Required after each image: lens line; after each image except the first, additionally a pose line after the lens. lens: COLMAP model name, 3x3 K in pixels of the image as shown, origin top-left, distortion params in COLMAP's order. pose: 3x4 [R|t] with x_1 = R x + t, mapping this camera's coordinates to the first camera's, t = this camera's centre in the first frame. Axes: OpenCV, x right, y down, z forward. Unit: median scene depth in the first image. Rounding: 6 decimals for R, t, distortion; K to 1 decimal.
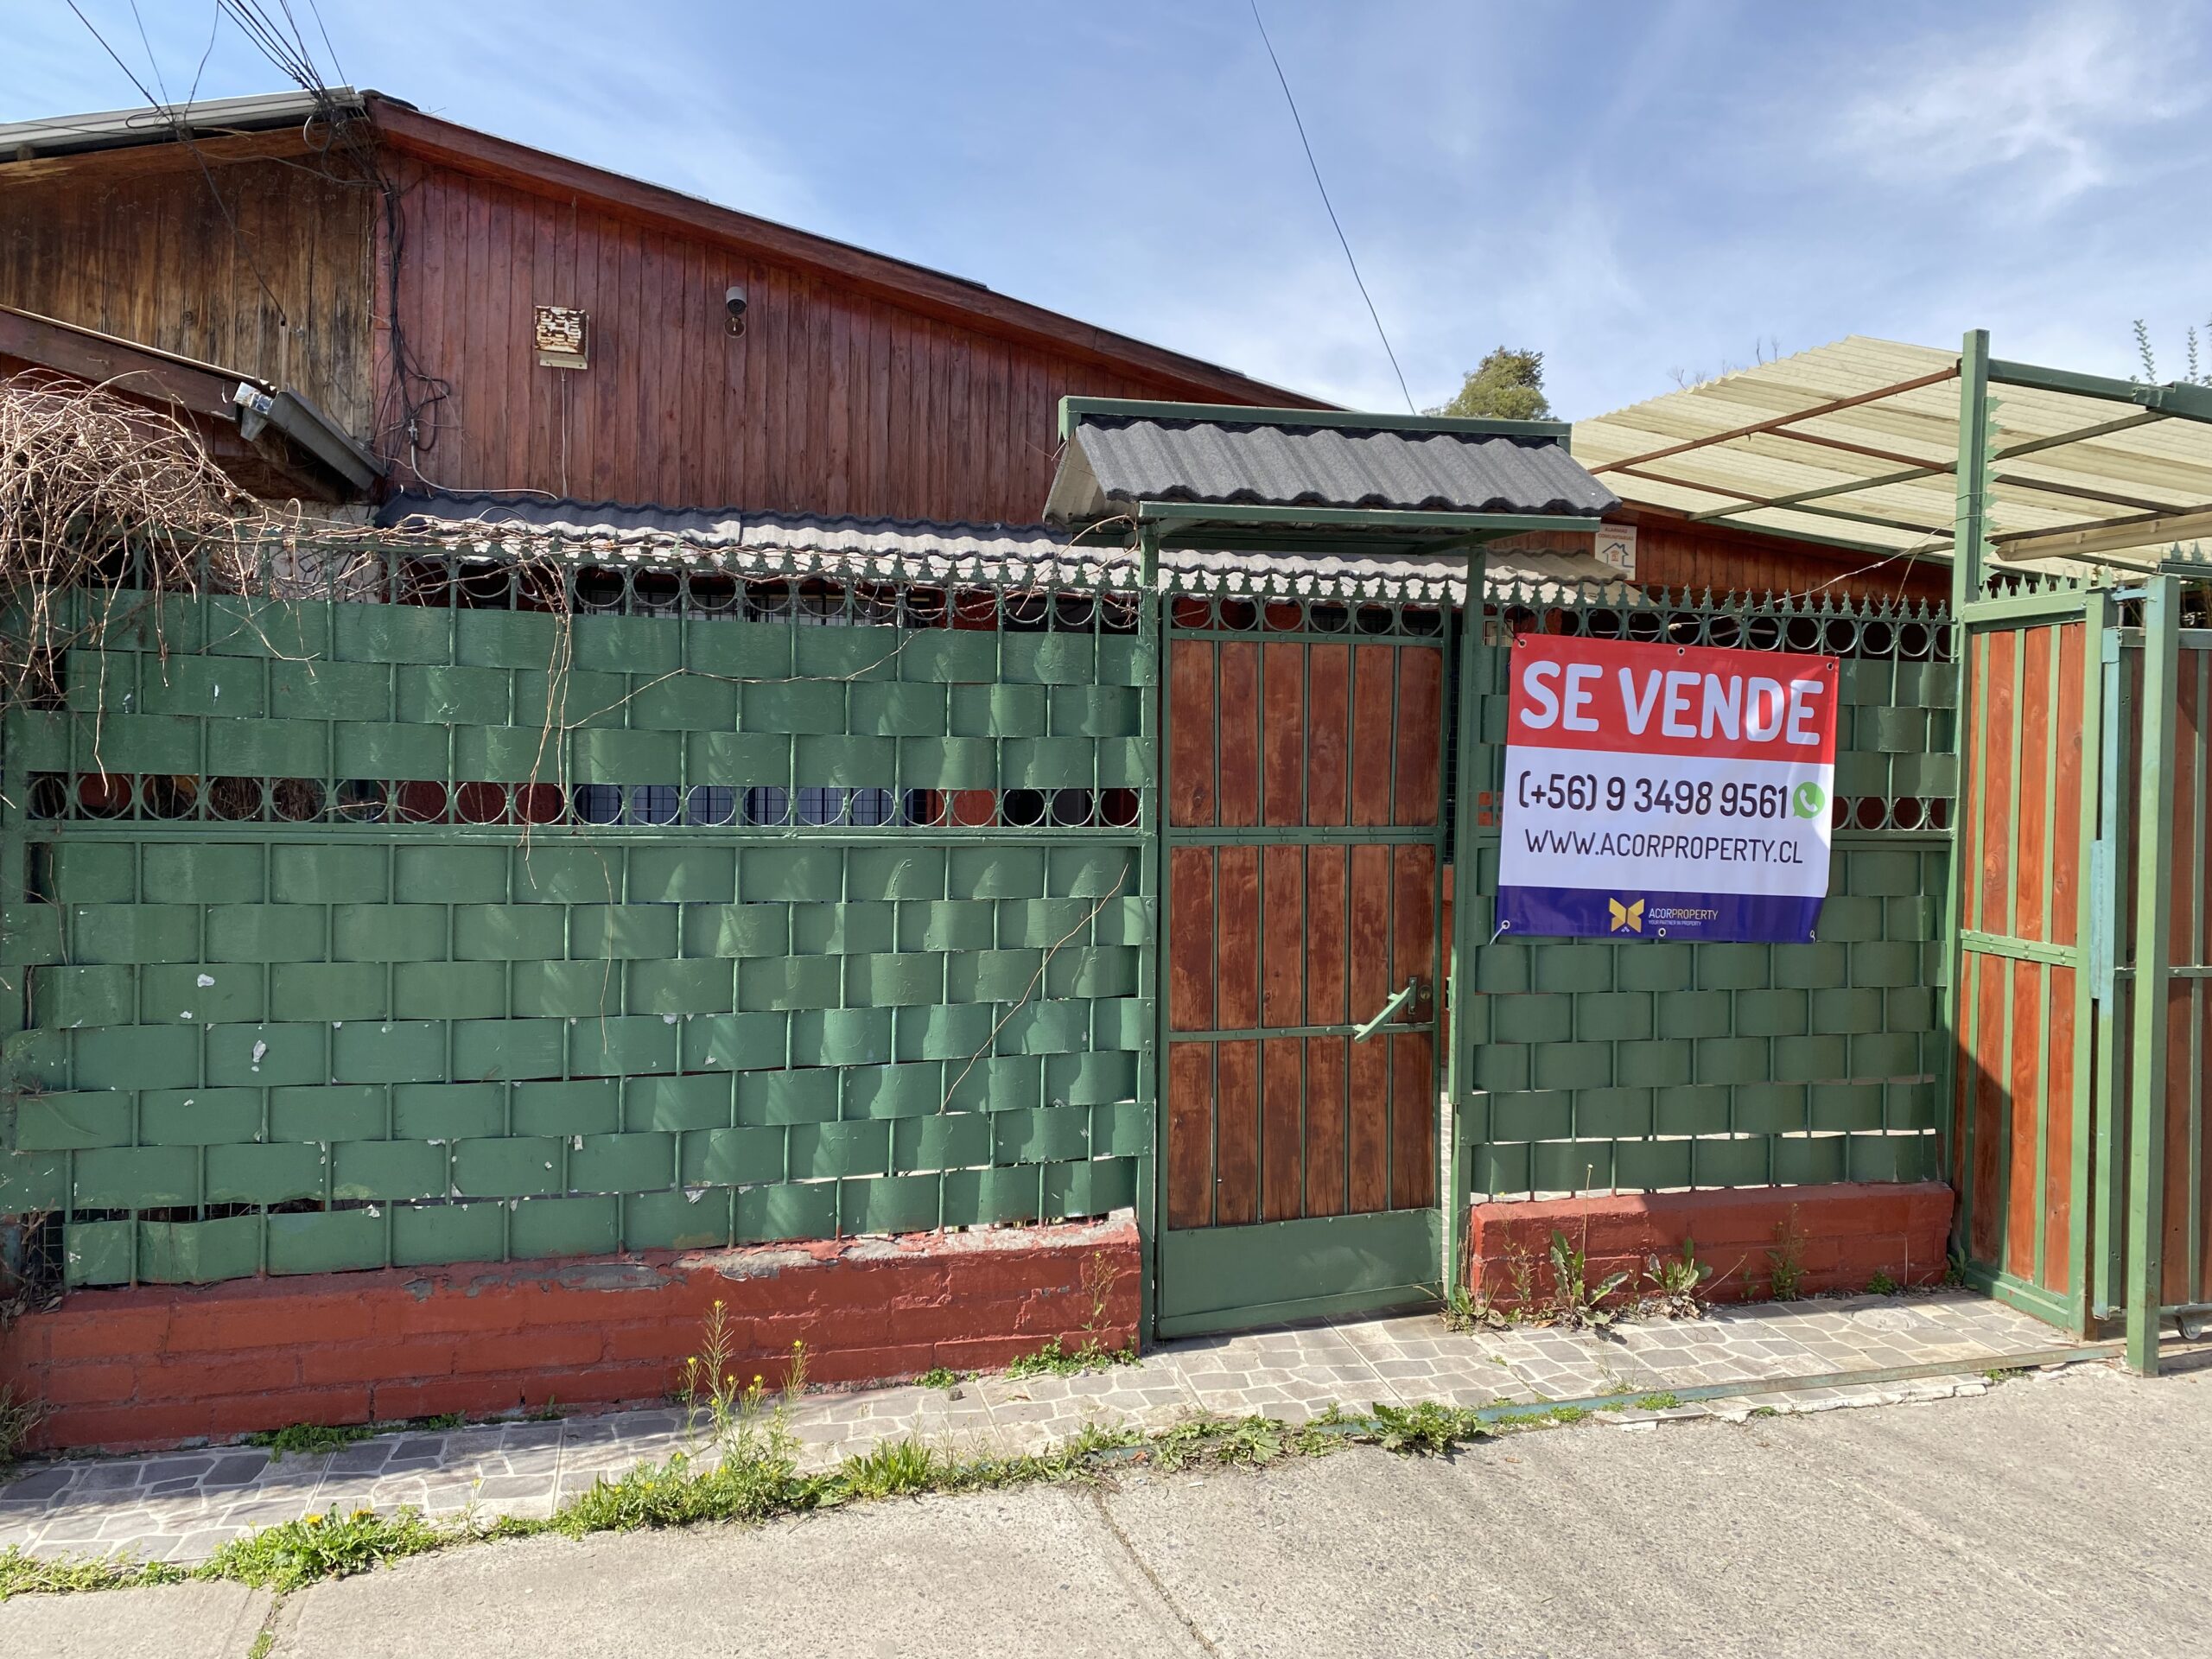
lens RADIAL K [[1735.2, 0, 1106.0], [0, 1735.2, 829.5], [0, 0, 1]] dist [0.049022, -0.066362]
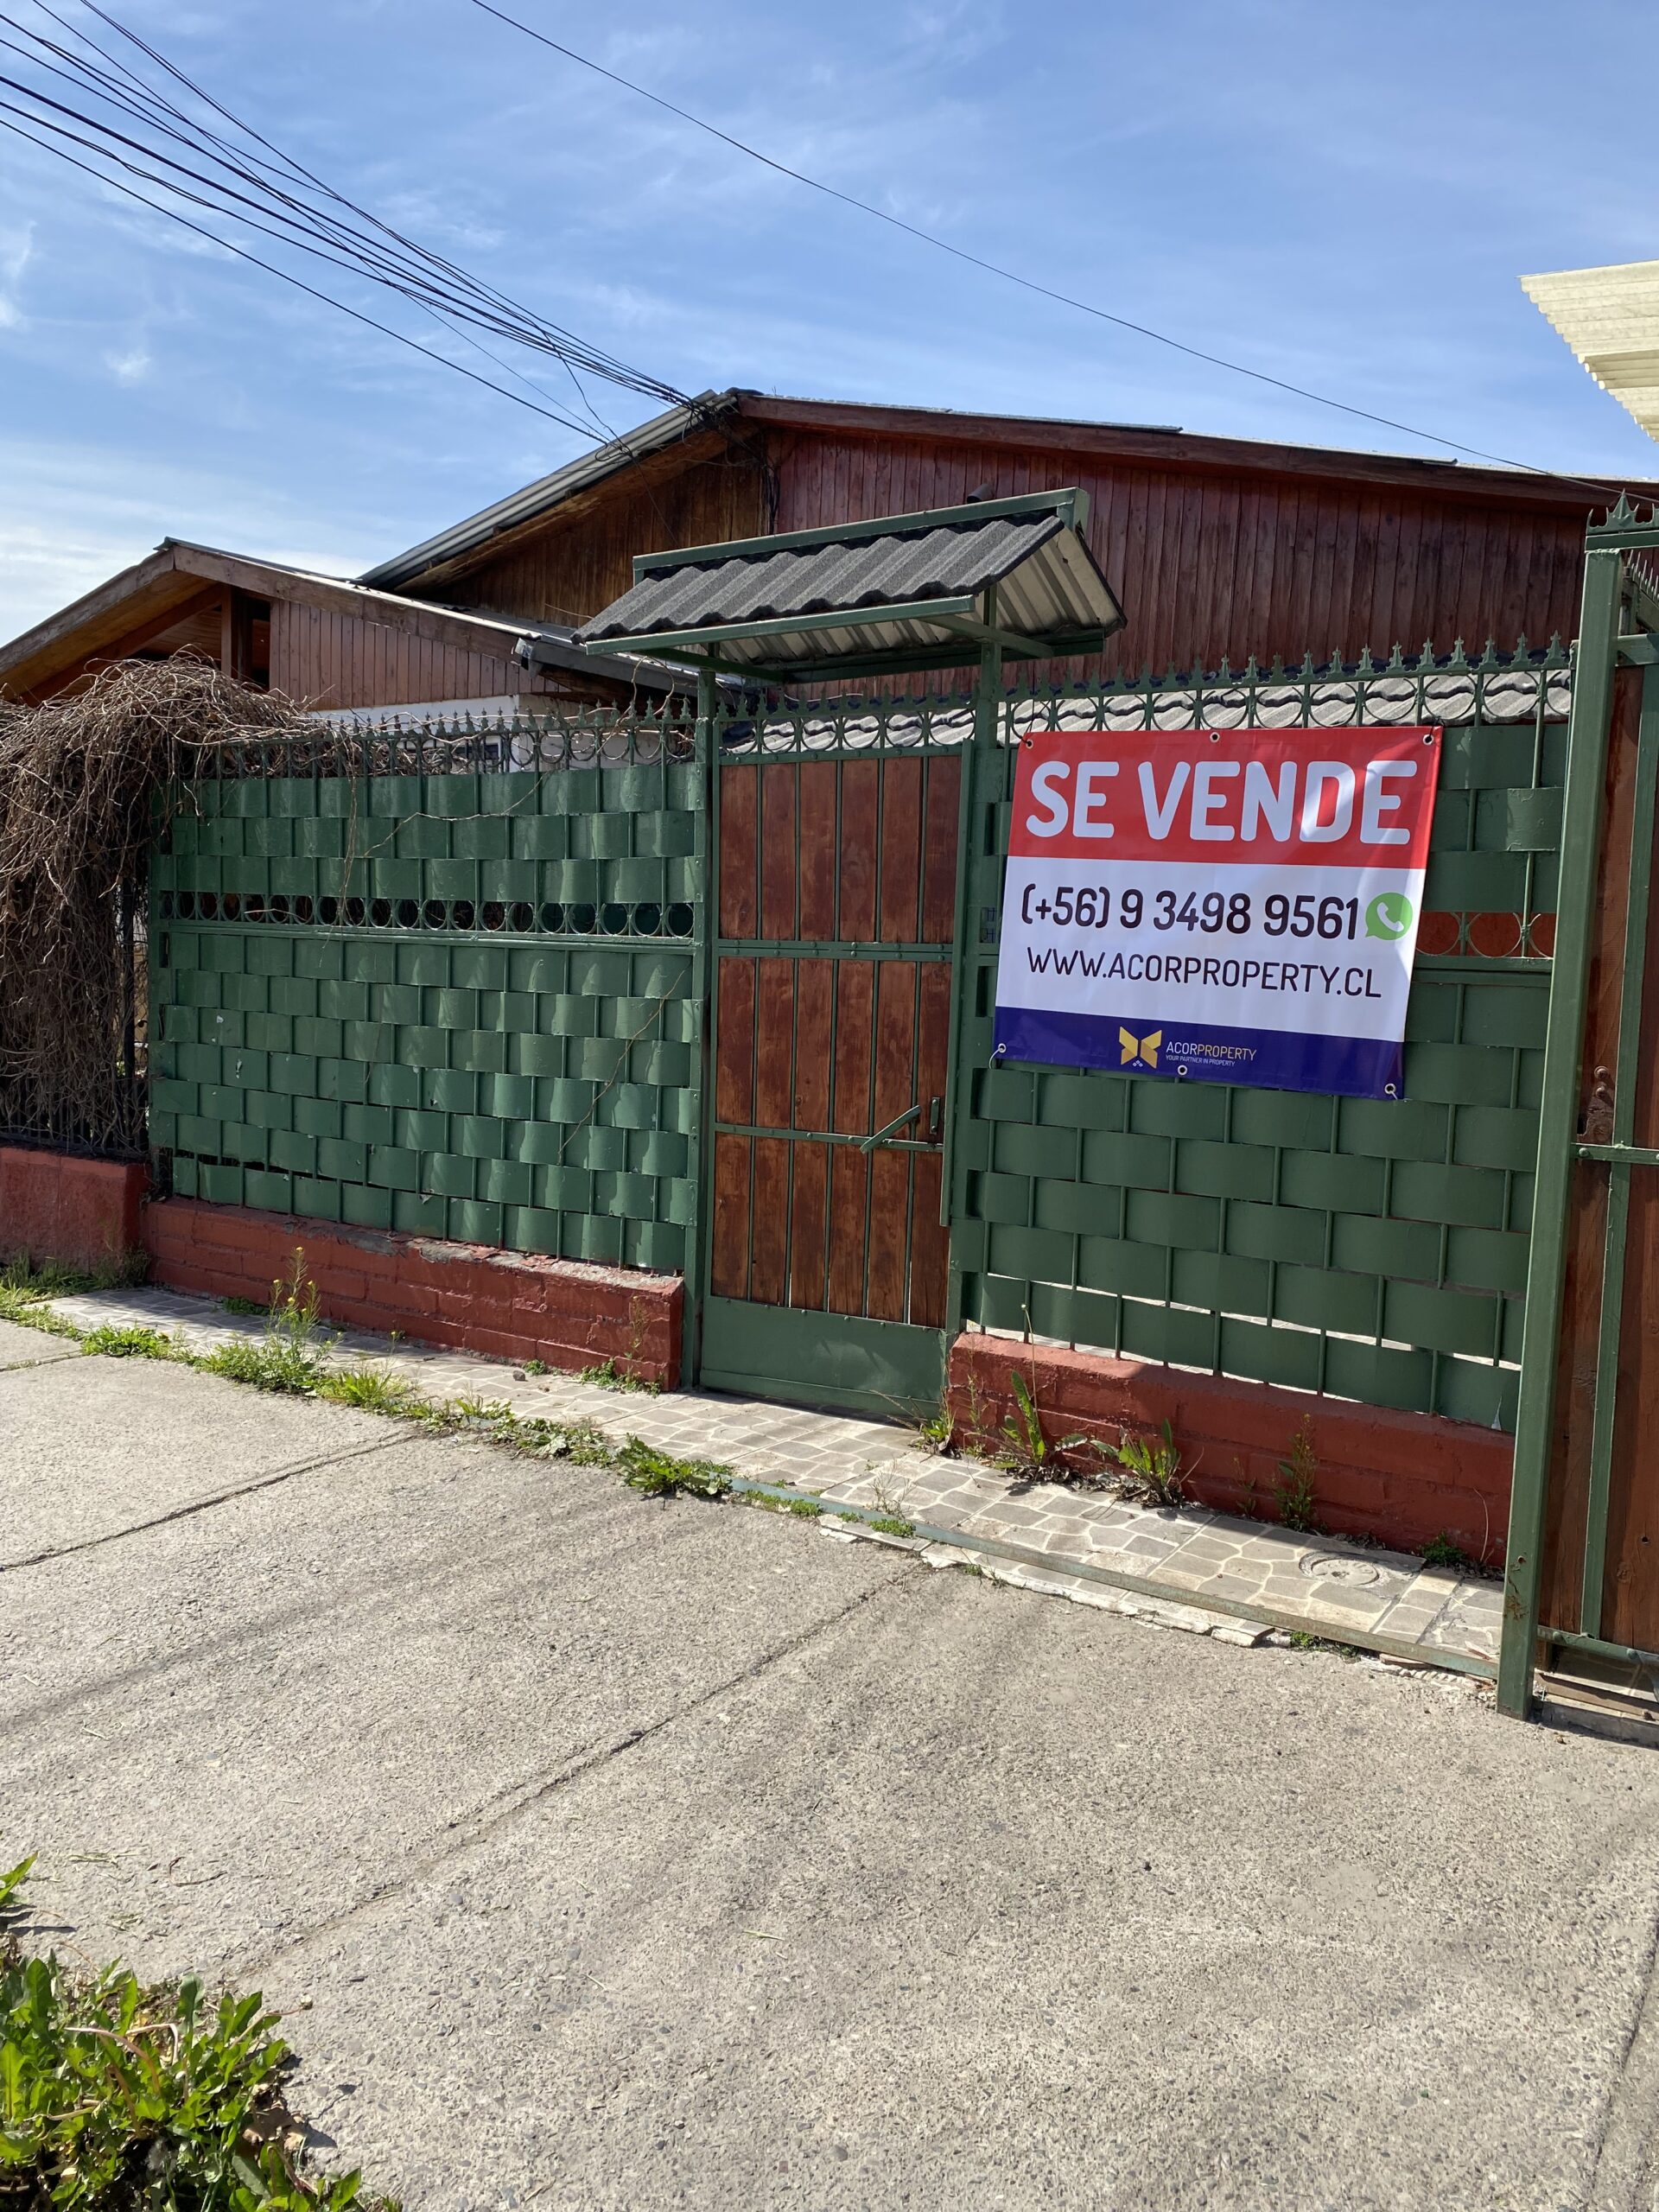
lens RADIAL K [[1699.1, 0, 825.6], [0, 1699.1, 1168.6], [0, 0, 1]] dist [0.142734, -0.427241]
pose [[0.634090, 0.101178, -0.766611, 0.890073], [-0.051799, 0.994734, 0.088441, 0.042782], [0.771522, -0.016370, 0.635992, 0.332000]]
